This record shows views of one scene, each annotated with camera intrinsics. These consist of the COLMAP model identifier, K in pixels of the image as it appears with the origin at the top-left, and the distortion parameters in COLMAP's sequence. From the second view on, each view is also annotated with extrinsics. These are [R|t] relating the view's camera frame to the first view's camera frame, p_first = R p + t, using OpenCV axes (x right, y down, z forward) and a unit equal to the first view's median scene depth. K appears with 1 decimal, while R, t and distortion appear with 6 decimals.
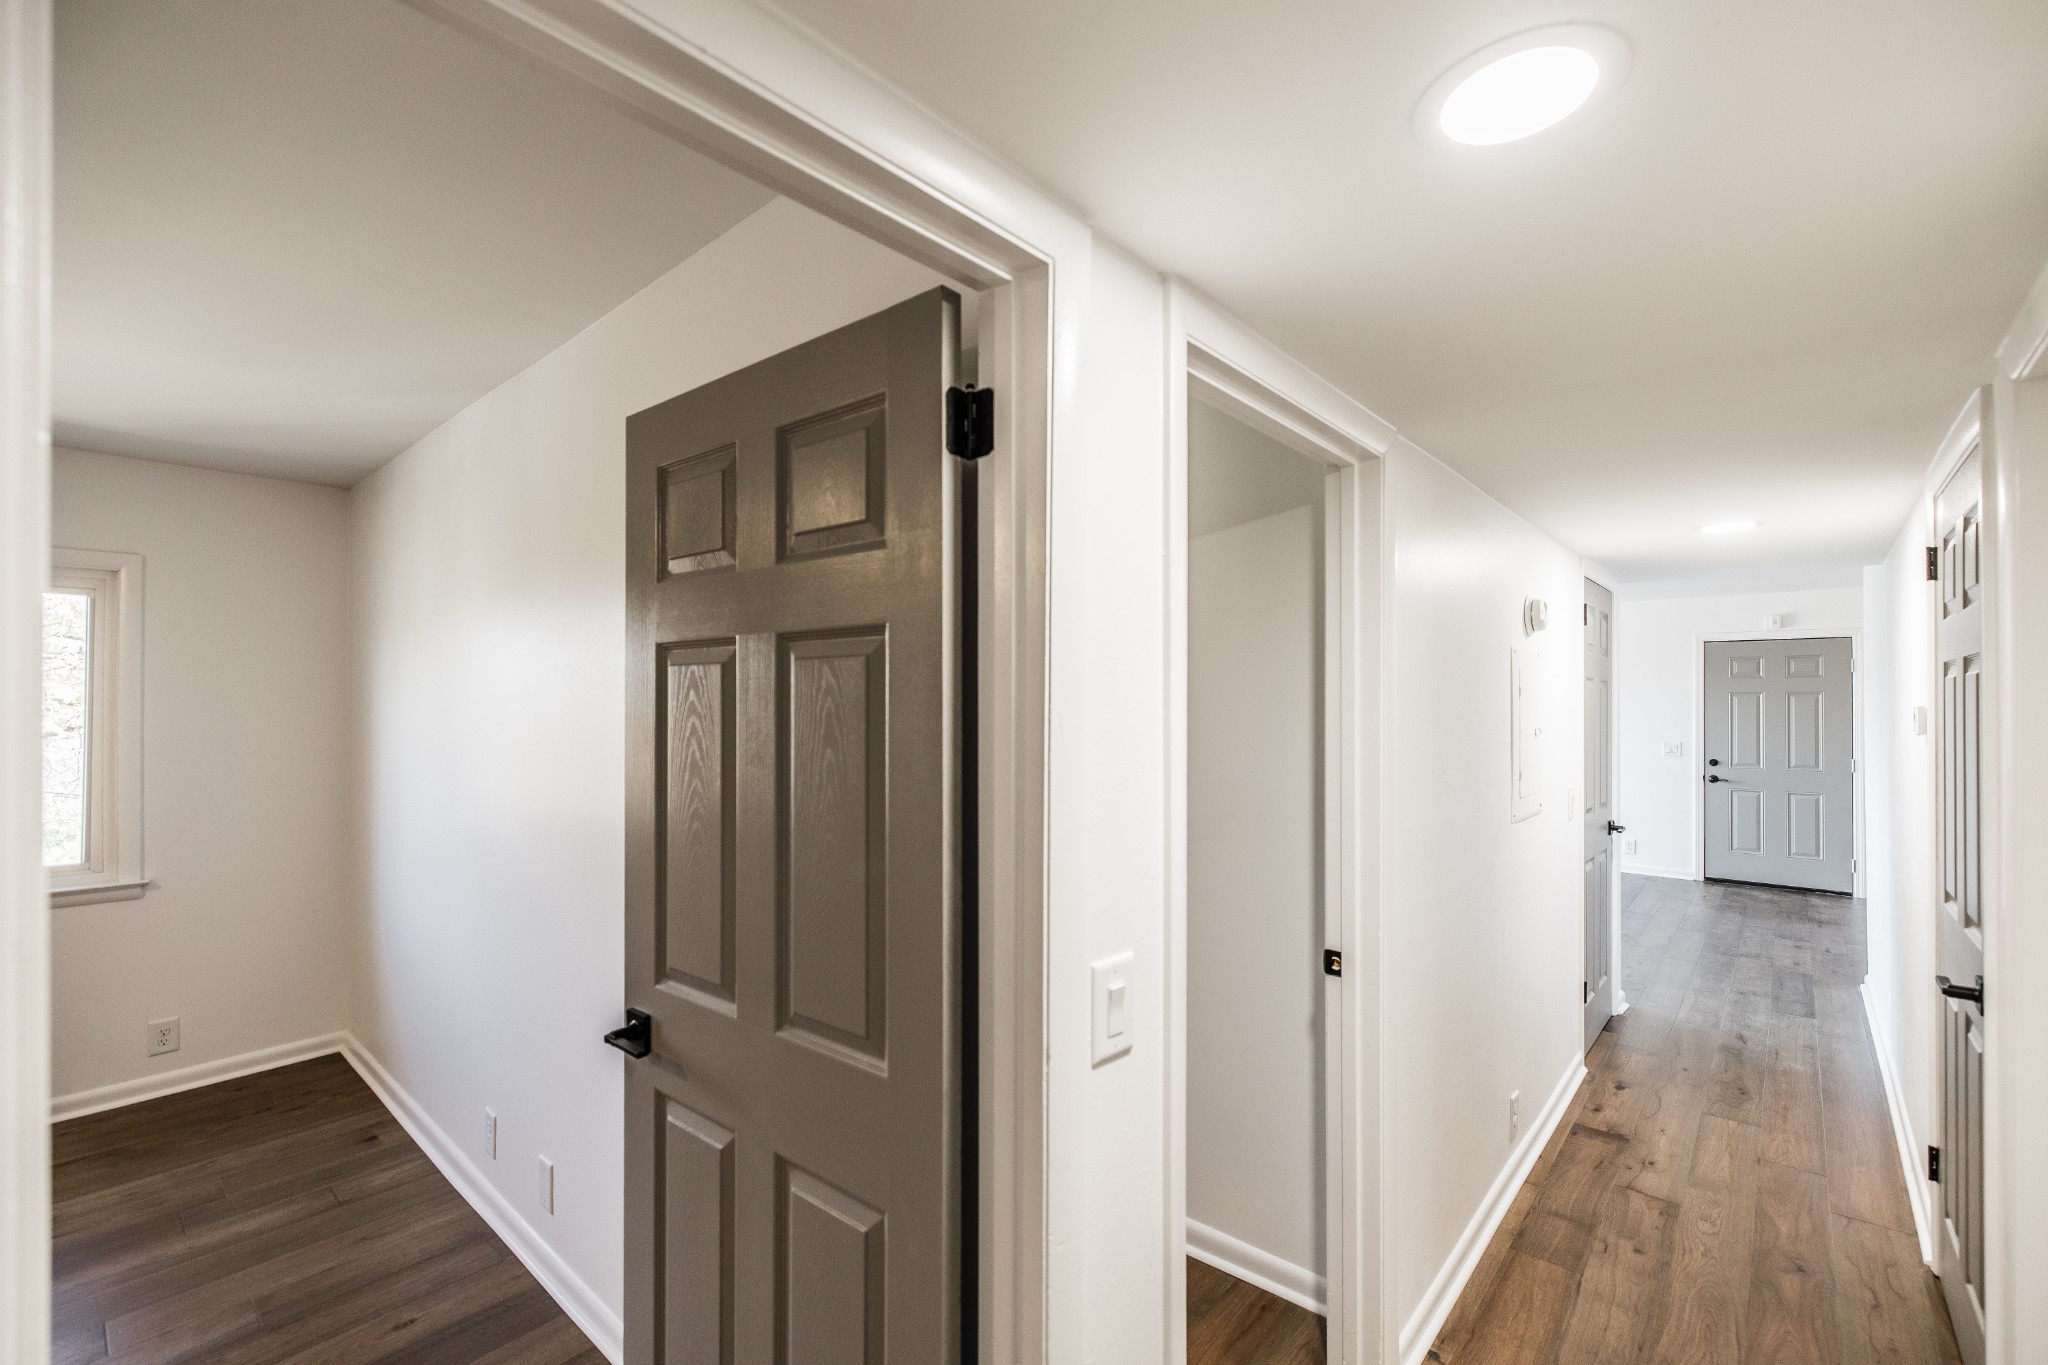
lens RADIAL K [[878.0, 0, 1004.2], [0, 878.0, 694.2], [0, 0, 1]] dist [0.002060, 0.000404]
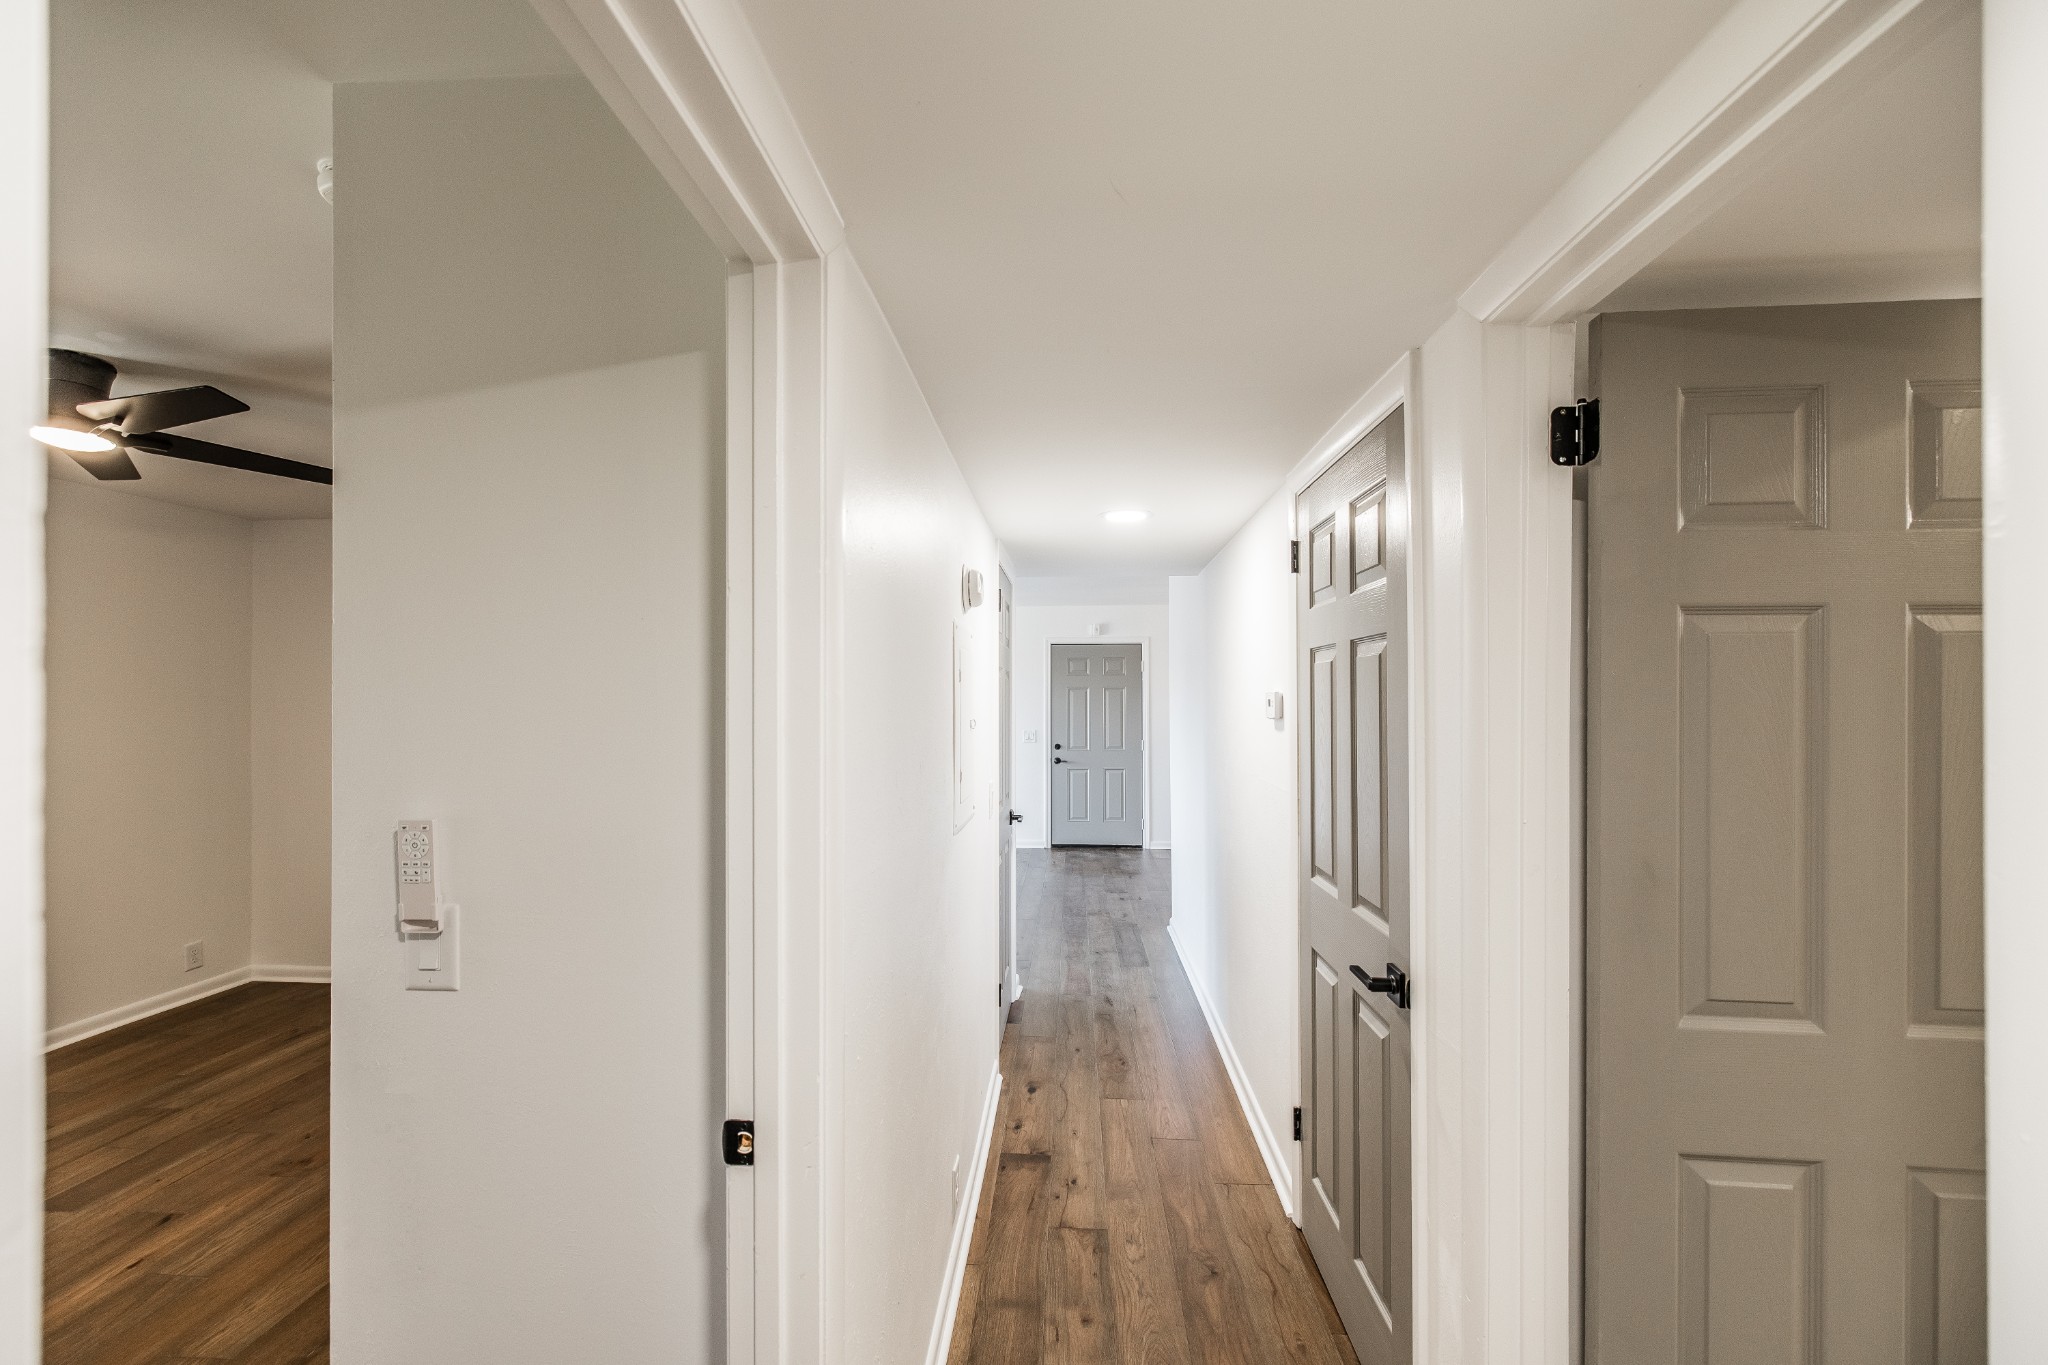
lens RADIAL K [[878.0, 0, 1020.0], [0, 878.0, 694.1], [0, 0, 1]] dist [0.002060, 0.000404]
pose [[0.786576, -0.000843, 0.617493, 0.112246], [-0.000940, 0.999996, 0.002562, 0.011505], [-0.617493, -0.002596, 0.786572, 0.298650]]
